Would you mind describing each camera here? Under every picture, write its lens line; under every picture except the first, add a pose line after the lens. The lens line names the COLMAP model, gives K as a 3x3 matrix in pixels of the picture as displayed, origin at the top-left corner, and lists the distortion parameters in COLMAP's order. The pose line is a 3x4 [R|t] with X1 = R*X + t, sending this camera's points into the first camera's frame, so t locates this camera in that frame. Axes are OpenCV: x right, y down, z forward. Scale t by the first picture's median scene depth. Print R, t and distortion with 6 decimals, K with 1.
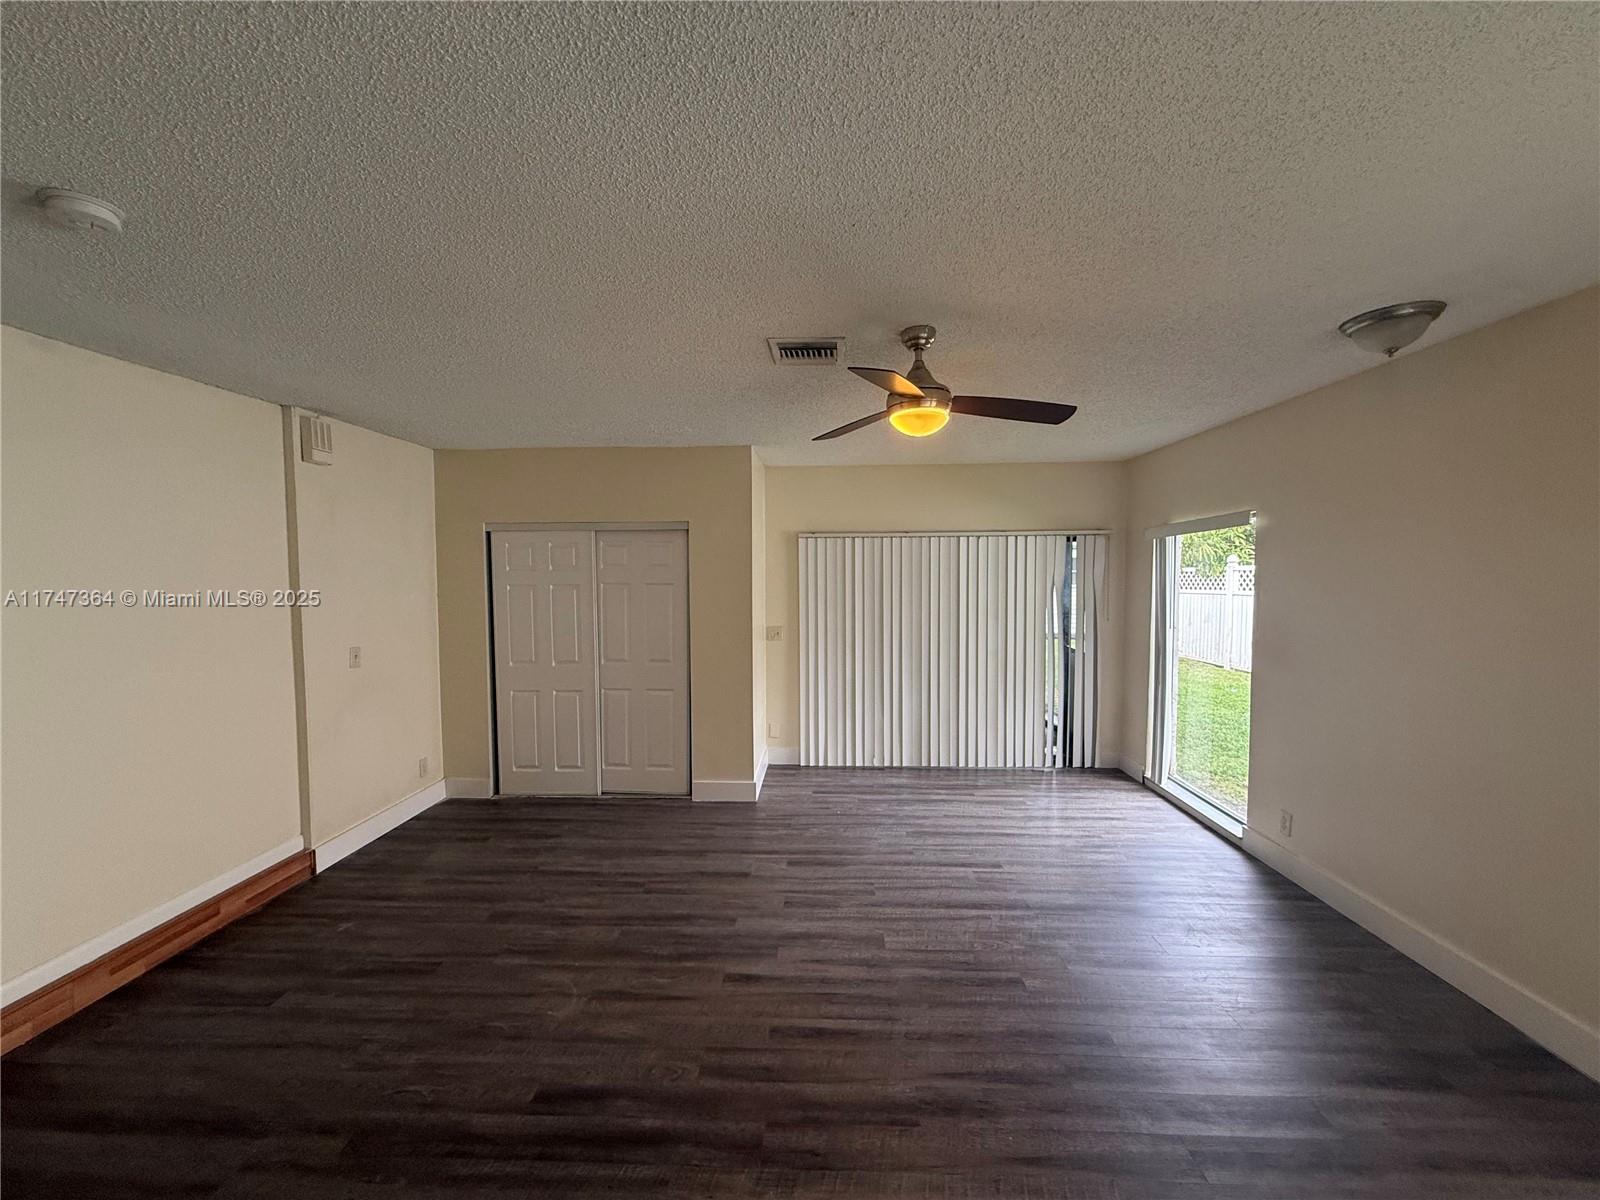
lens RADIAL K [[635.2, 0, 795.8], [0, 635.2, 604.7], [0, 0, 1]] dist [-0.000952, -0.000142]
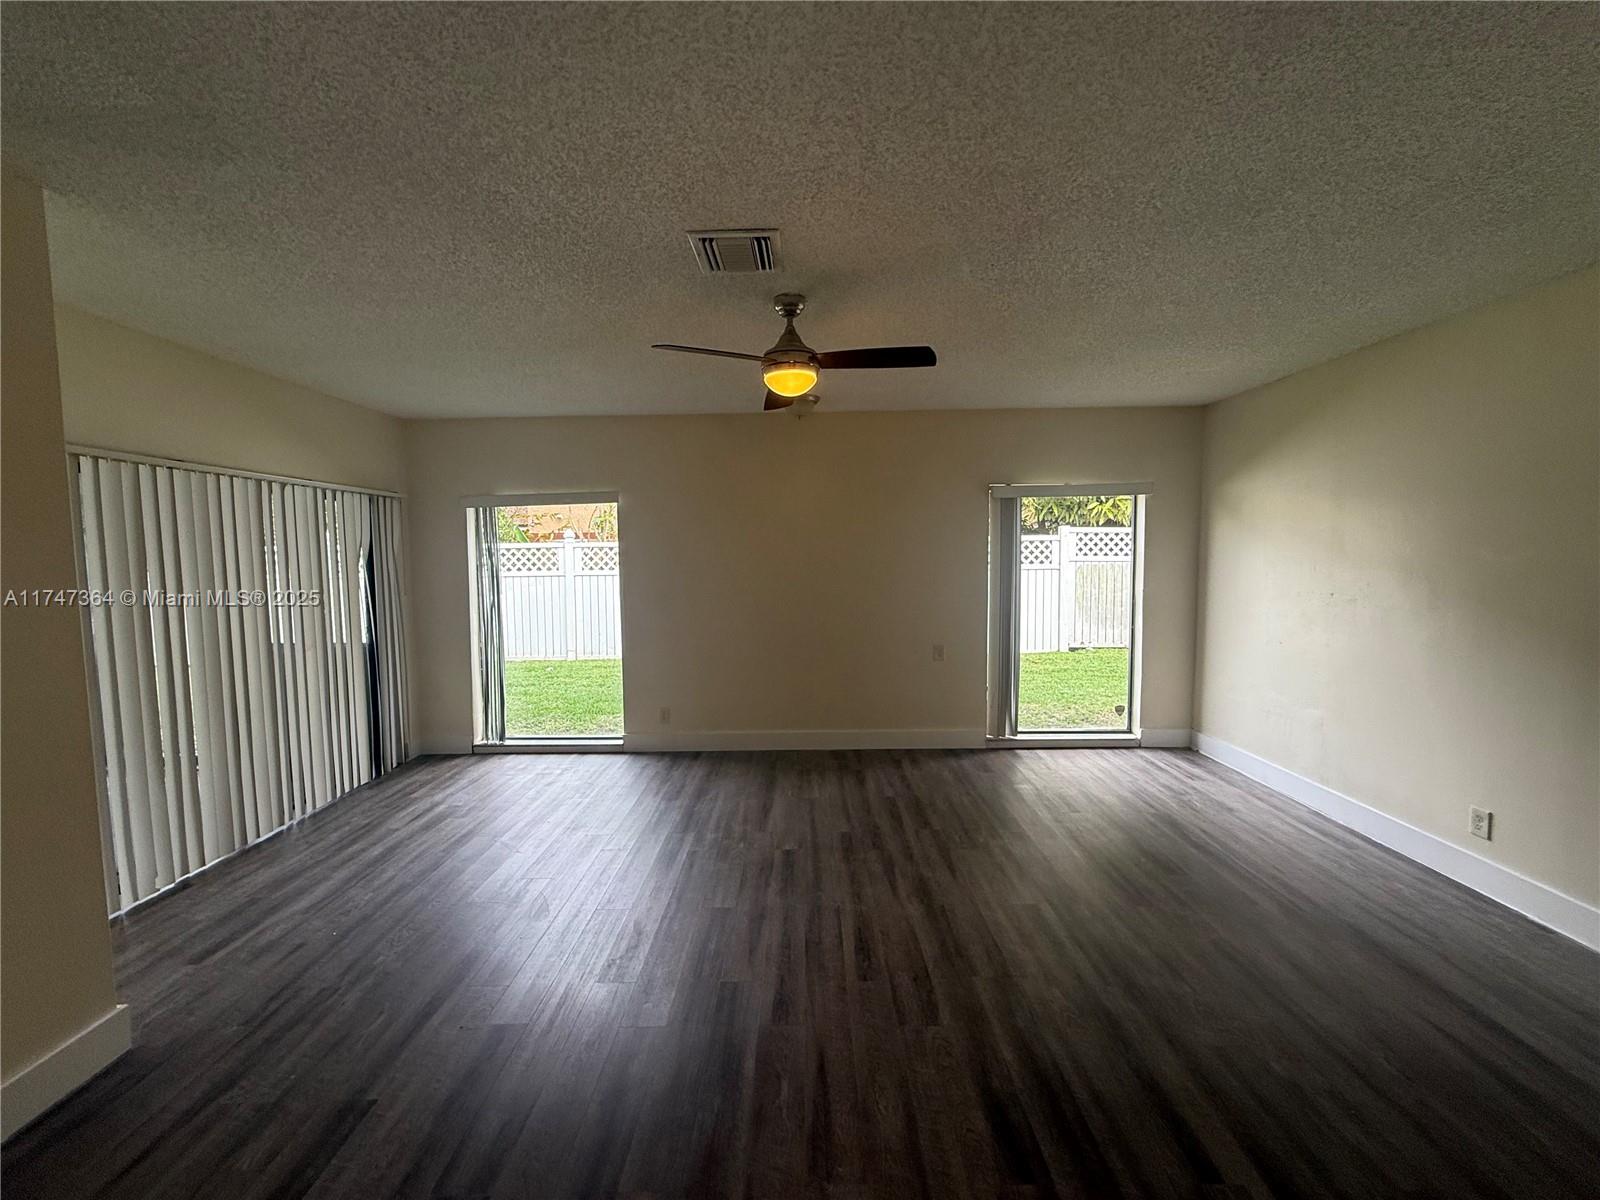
lens RADIAL K [[635.2, 0, 795.8], [0, 635.2, 604.7], [0, 0, 1]] dist [-0.000952, -0.000142]
pose [[-0.033379, -0.069648, 0.997013, -0.621822], [0.060423, 0.995604, 0.071572, 0.010739], [-0.997615, 0.062632, -0.029024, 0.701946]]
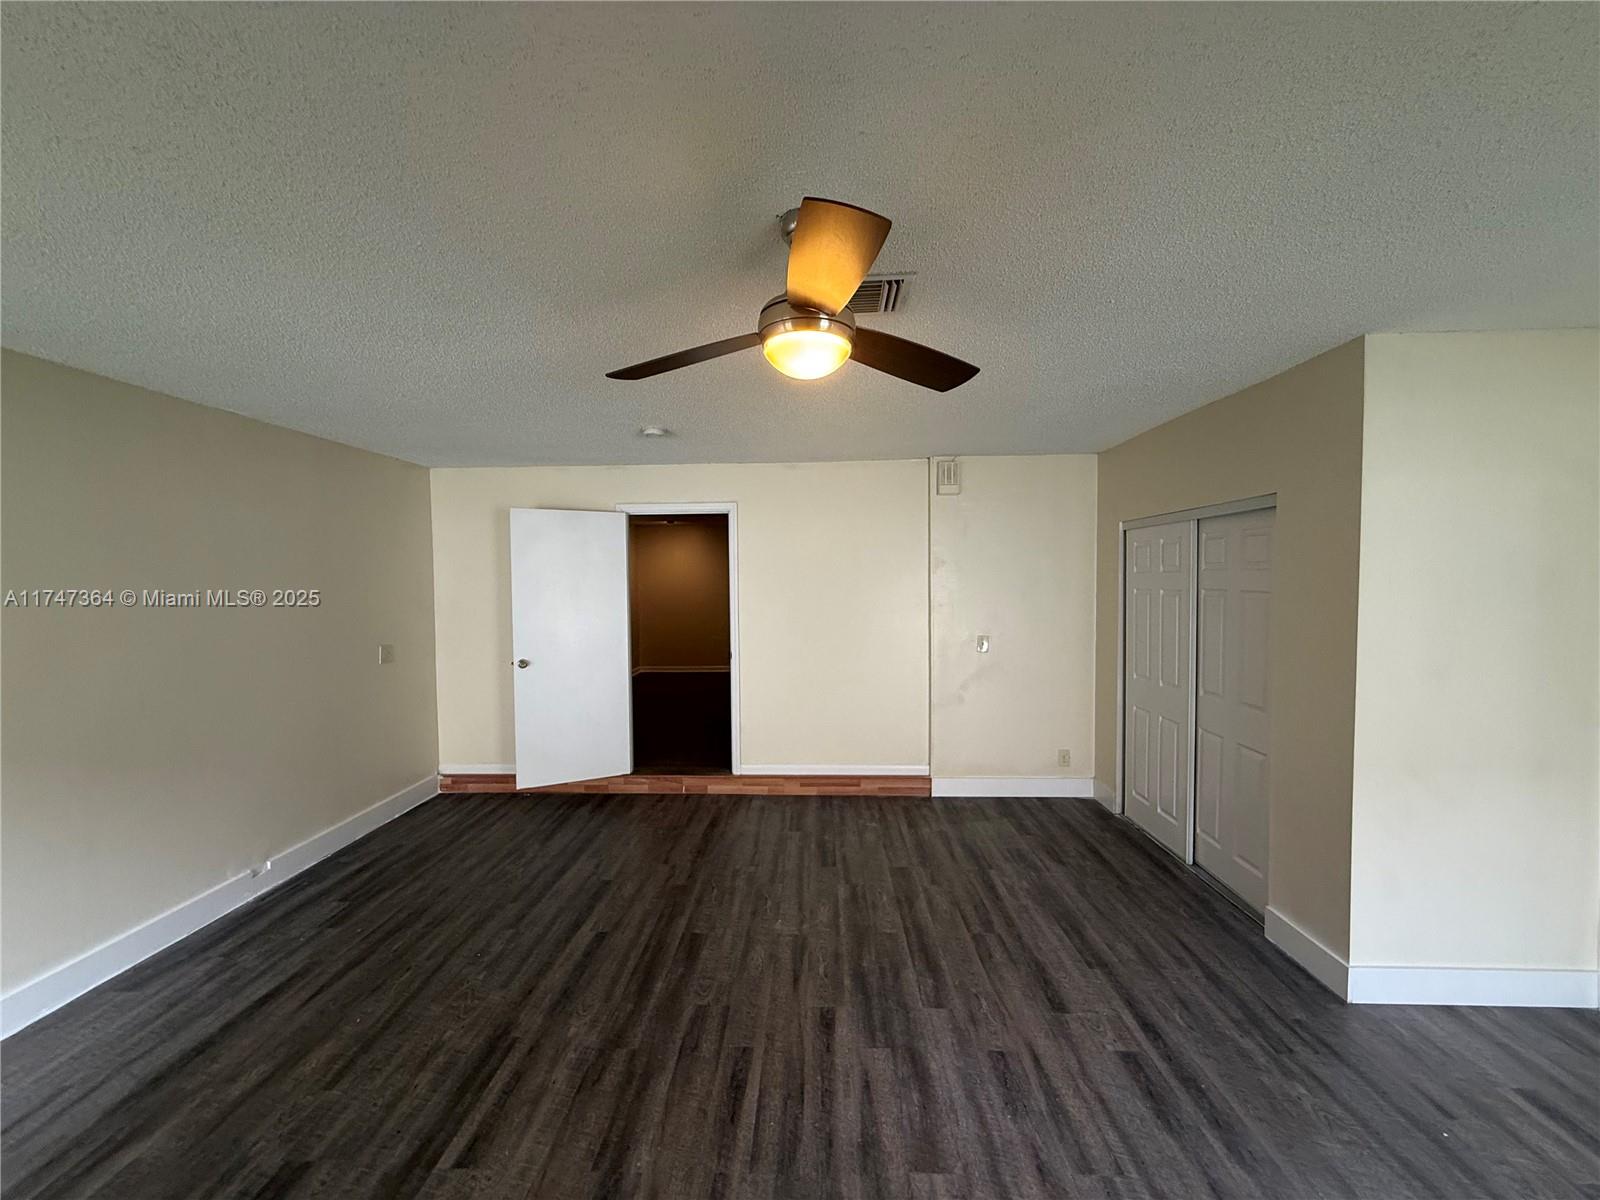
lens RADIAL K [[635.2, 0, 795.8], [0, 635.2, 604.7], [0, 0, 1]] dist [-0.000952, -0.000142]
pose [[0.009872, 0.047917, -0.998803, 0.581800], [-0.040160, 0.998064, 0.047484, -0.040918], [0.999144, 0.039643, 0.011777, 0.663335]]
